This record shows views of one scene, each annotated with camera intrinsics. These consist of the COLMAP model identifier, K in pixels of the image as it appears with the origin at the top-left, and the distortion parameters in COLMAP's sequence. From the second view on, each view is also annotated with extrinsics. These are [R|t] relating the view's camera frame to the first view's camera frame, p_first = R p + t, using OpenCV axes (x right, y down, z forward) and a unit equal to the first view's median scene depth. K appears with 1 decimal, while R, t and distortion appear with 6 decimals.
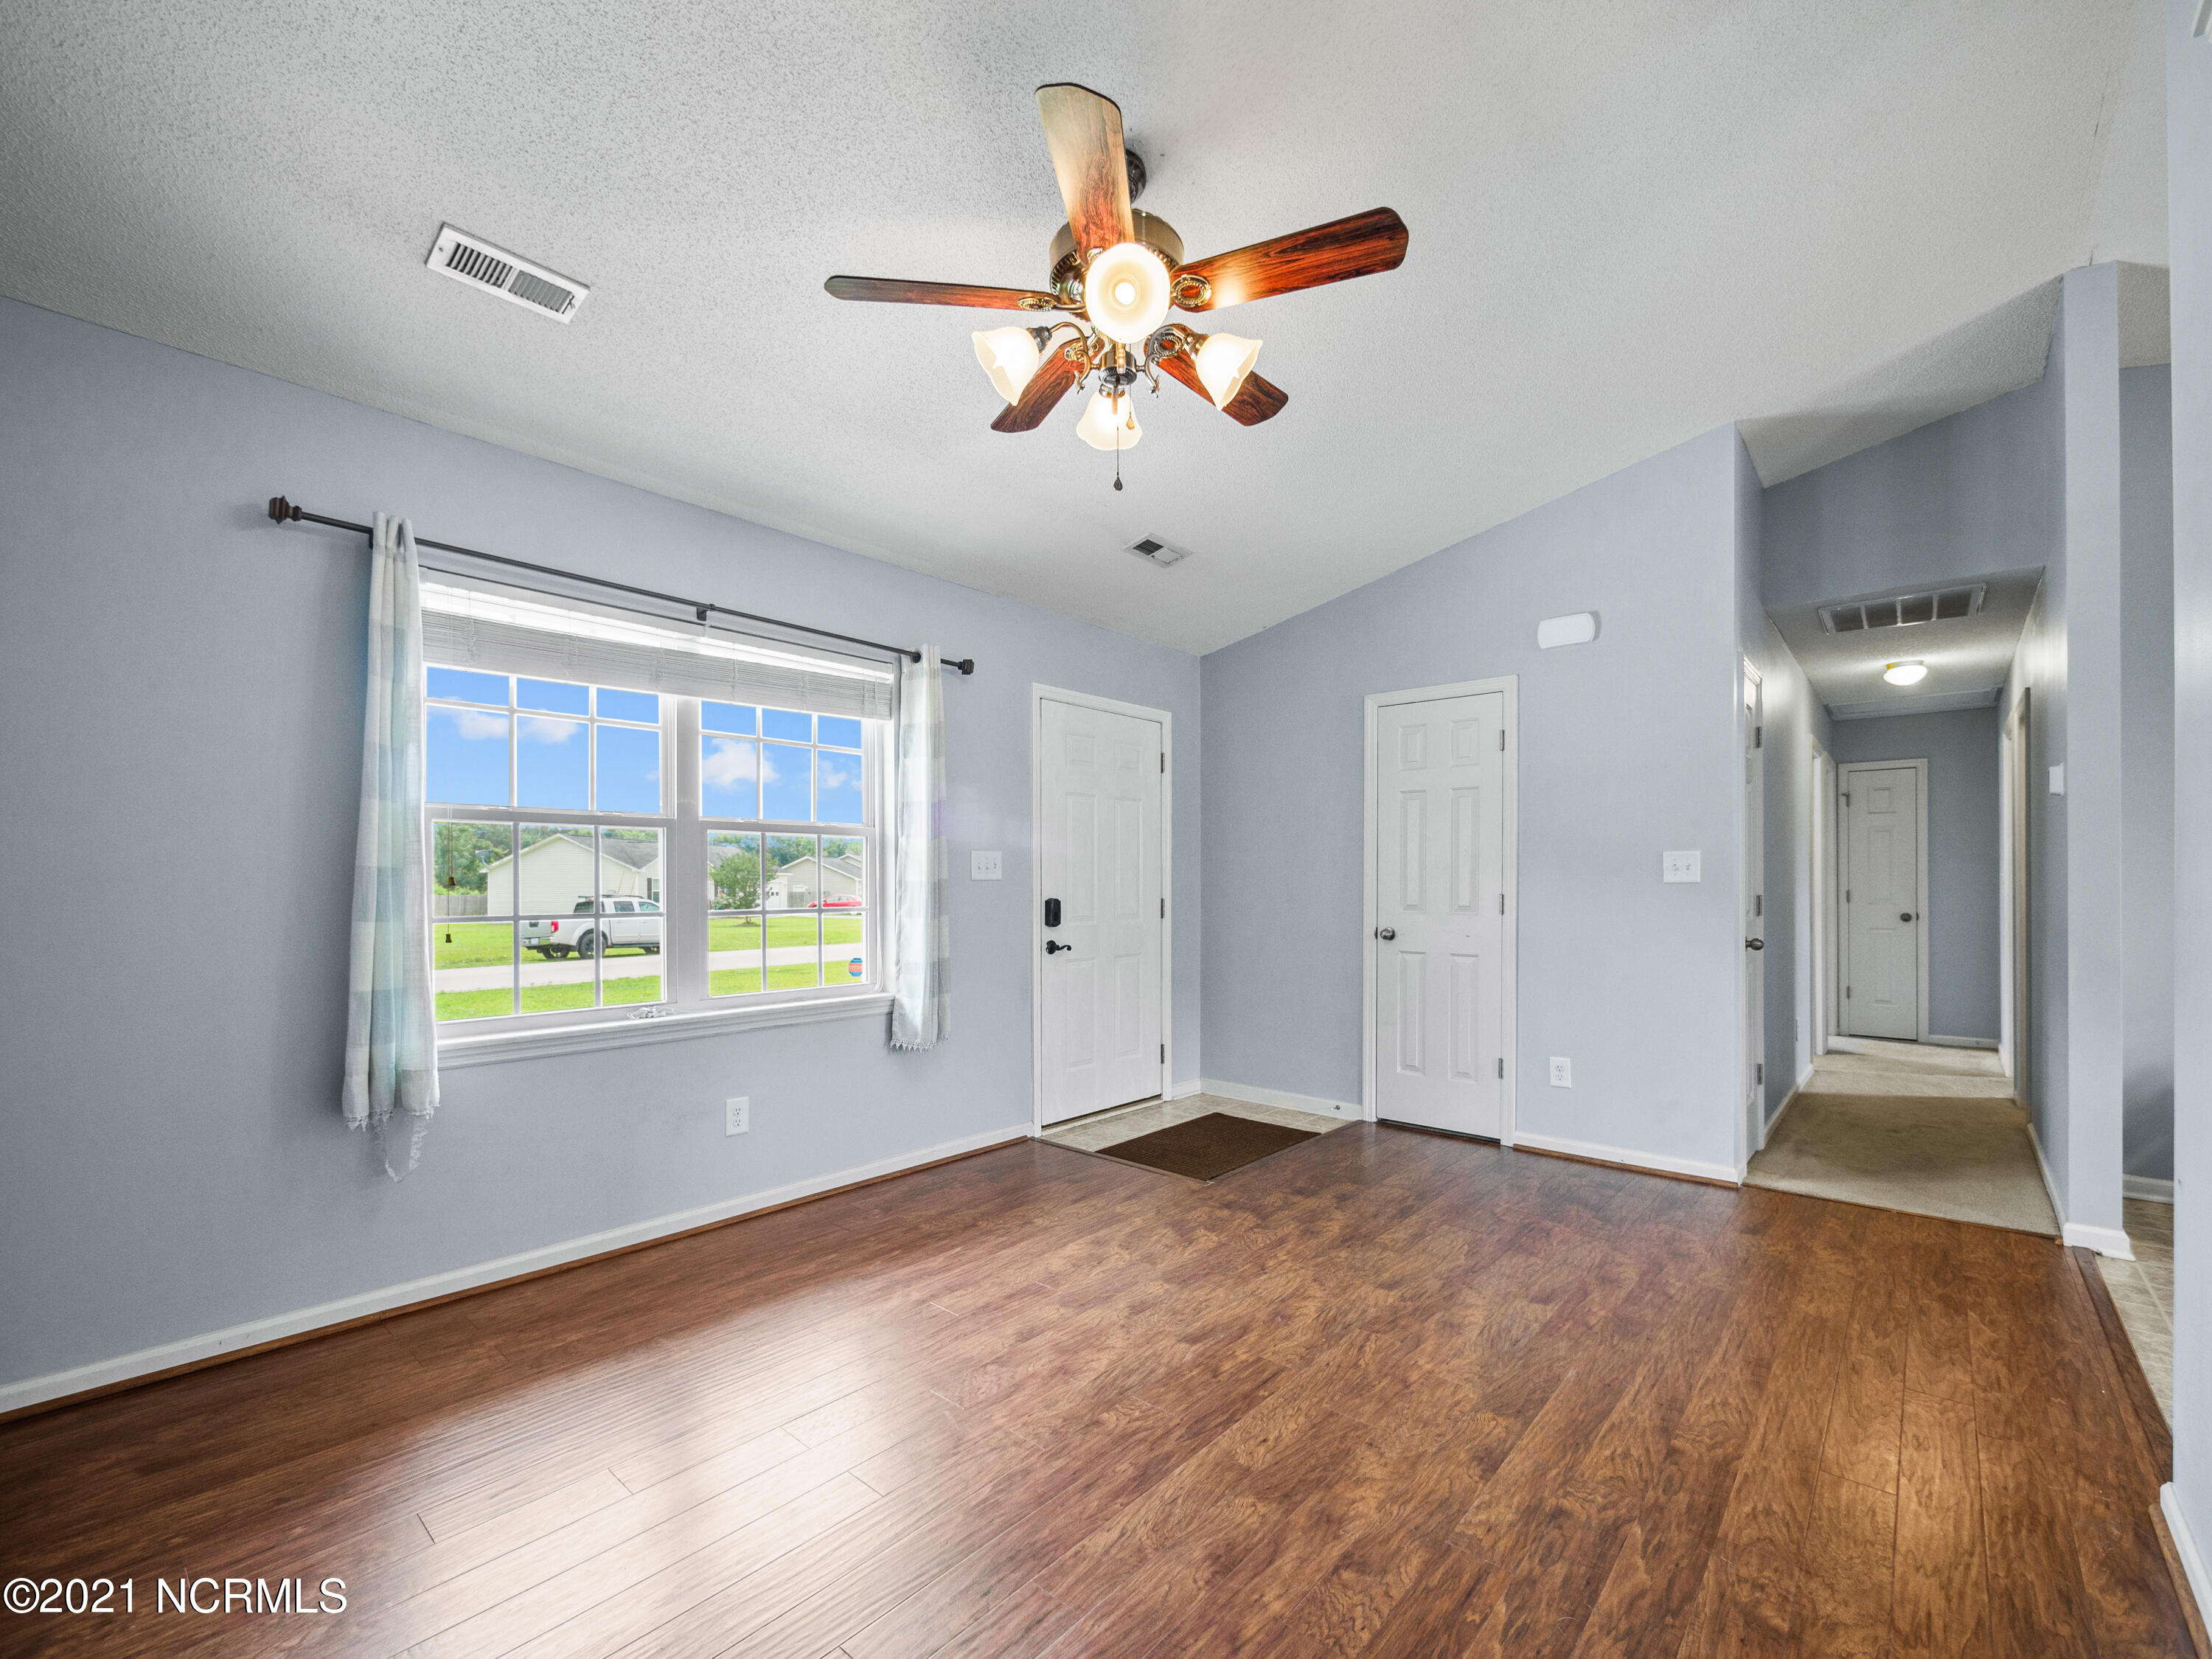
lens RADIAL K [[950.9, 0, 1112.3], [0, 950.9, 880.3], [0, 0, 1]] dist [-0.003651, 0.000047]
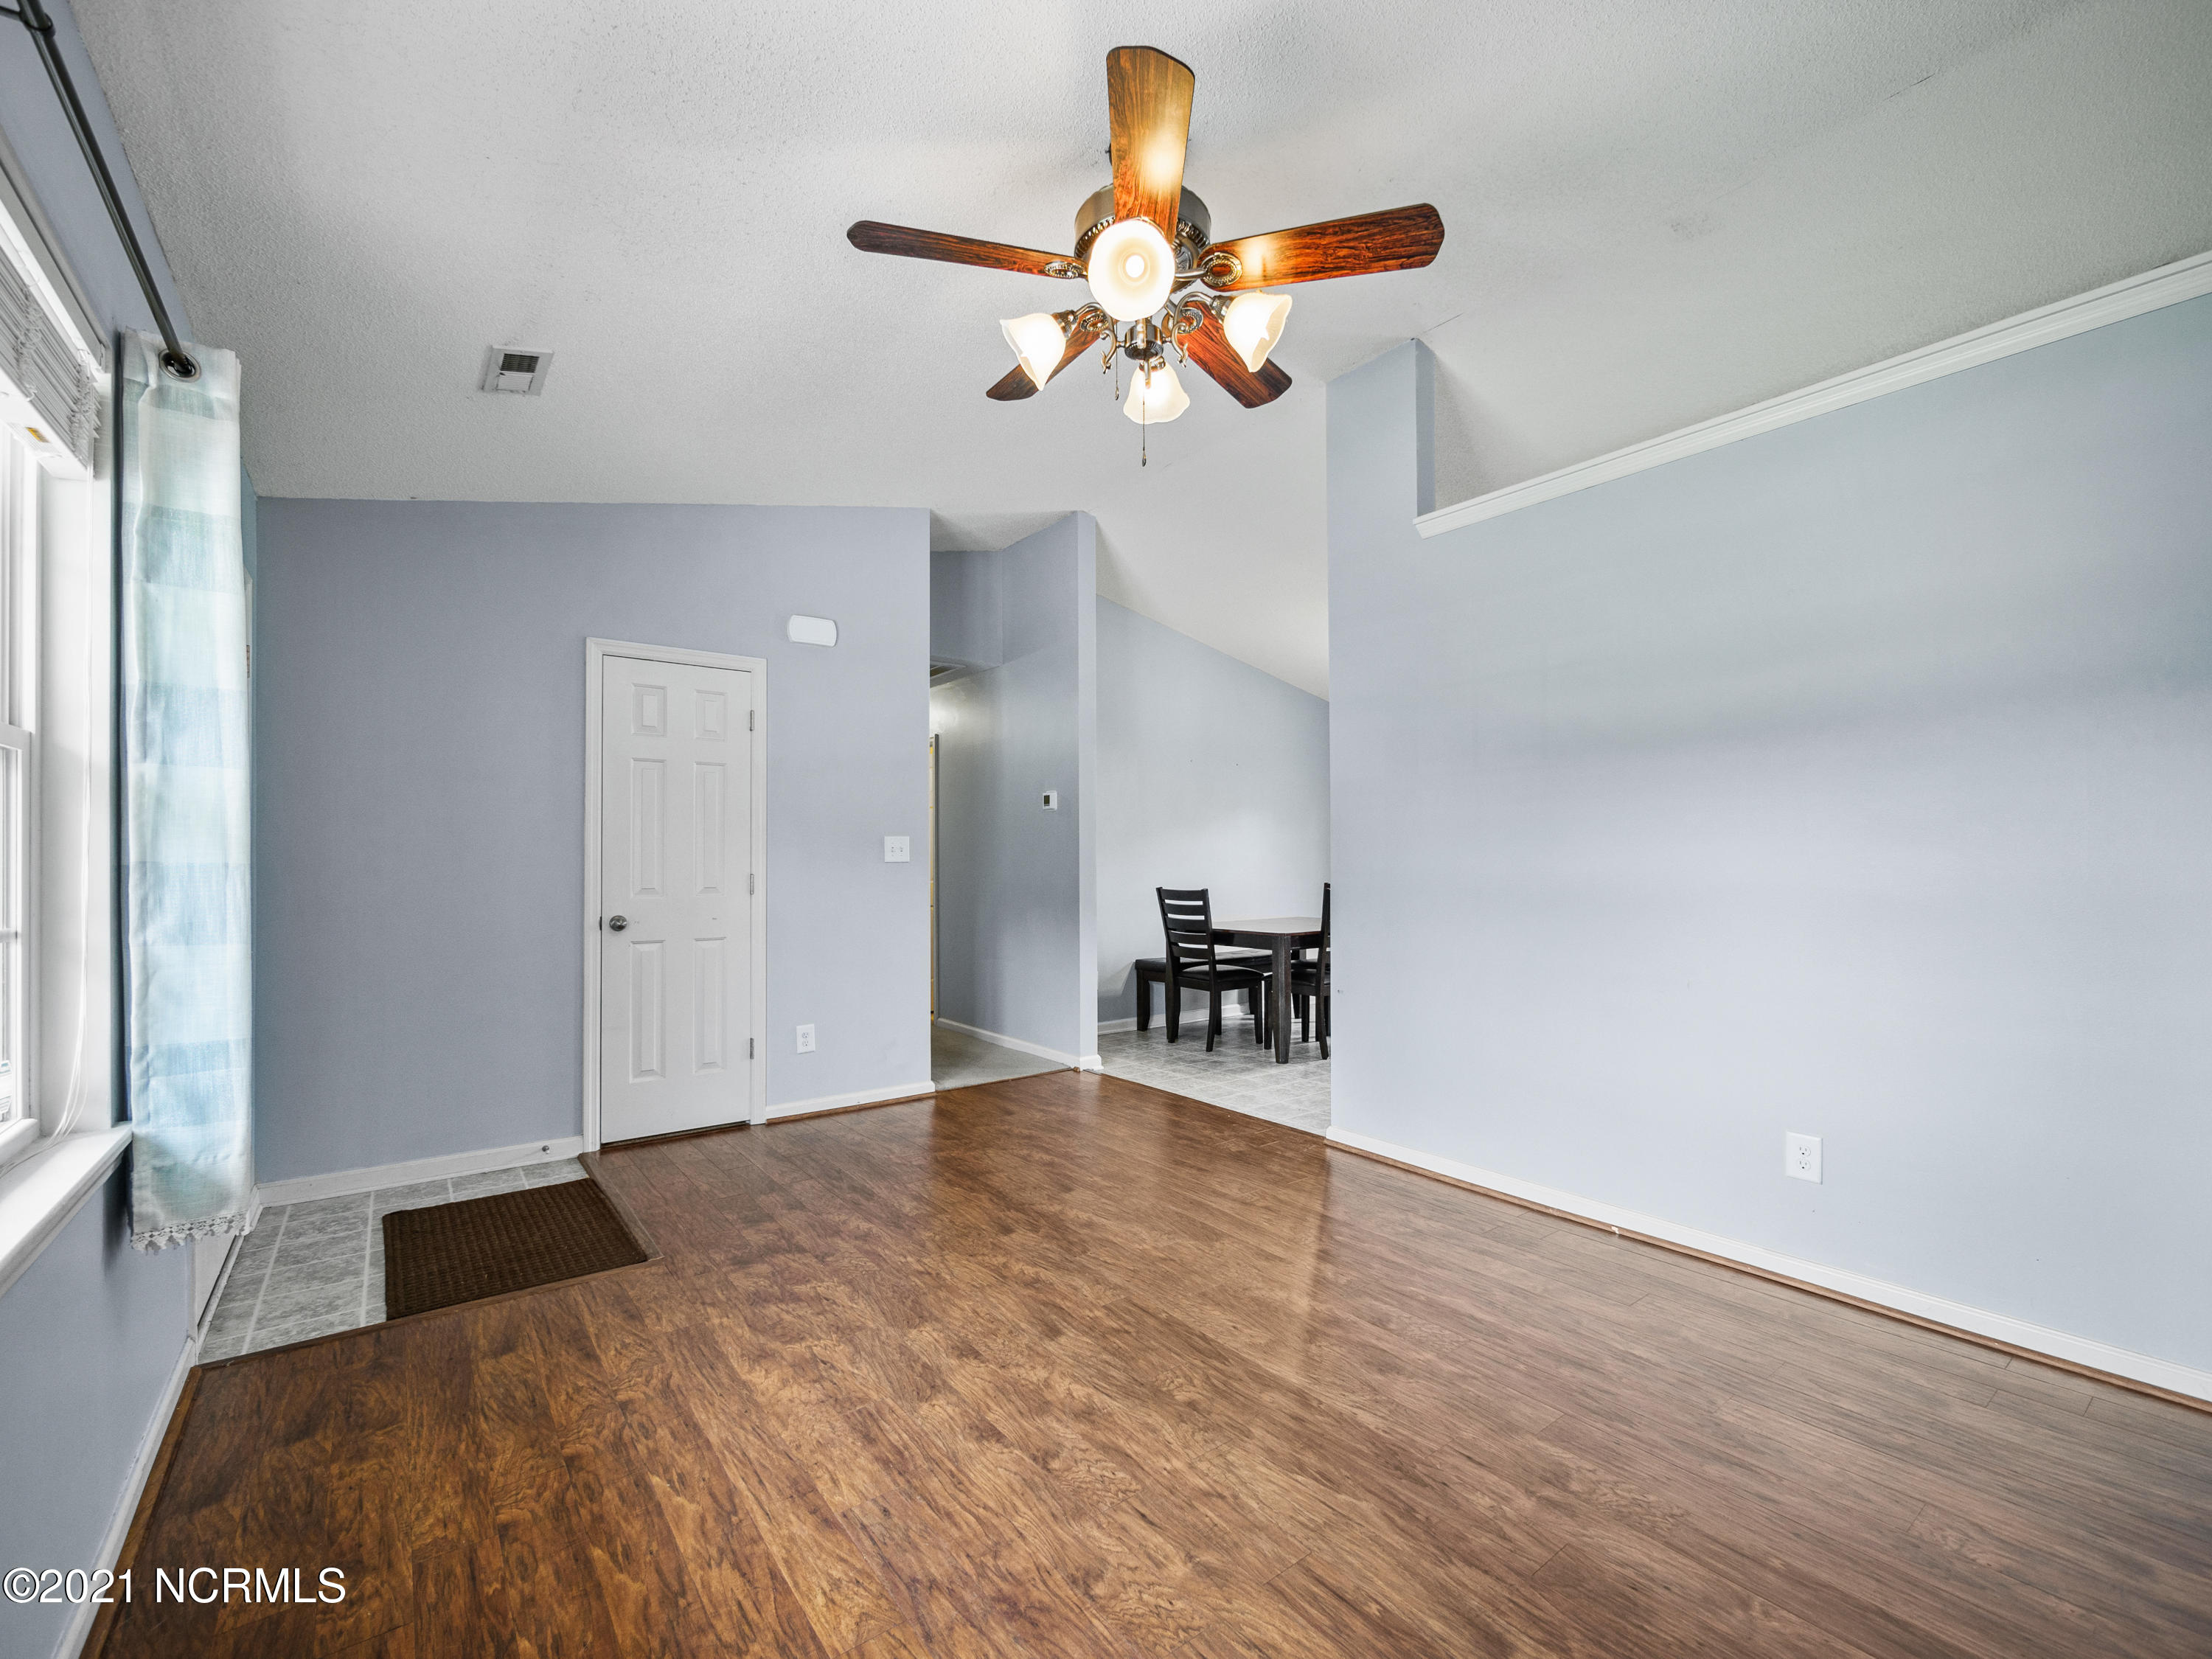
lens RADIAL K [[943.6, 0, 1111.1], [0, 943.6, 853.8], [0, 0, 1]] dist [-0.004050, 0.000504]
pose [[0.200901, 0.006453, 0.979590, -0.704528], [0.000653, 0.999977, -0.006721, -0.000518], [-0.979611, 0.001990, 0.200892, 0.616874]]
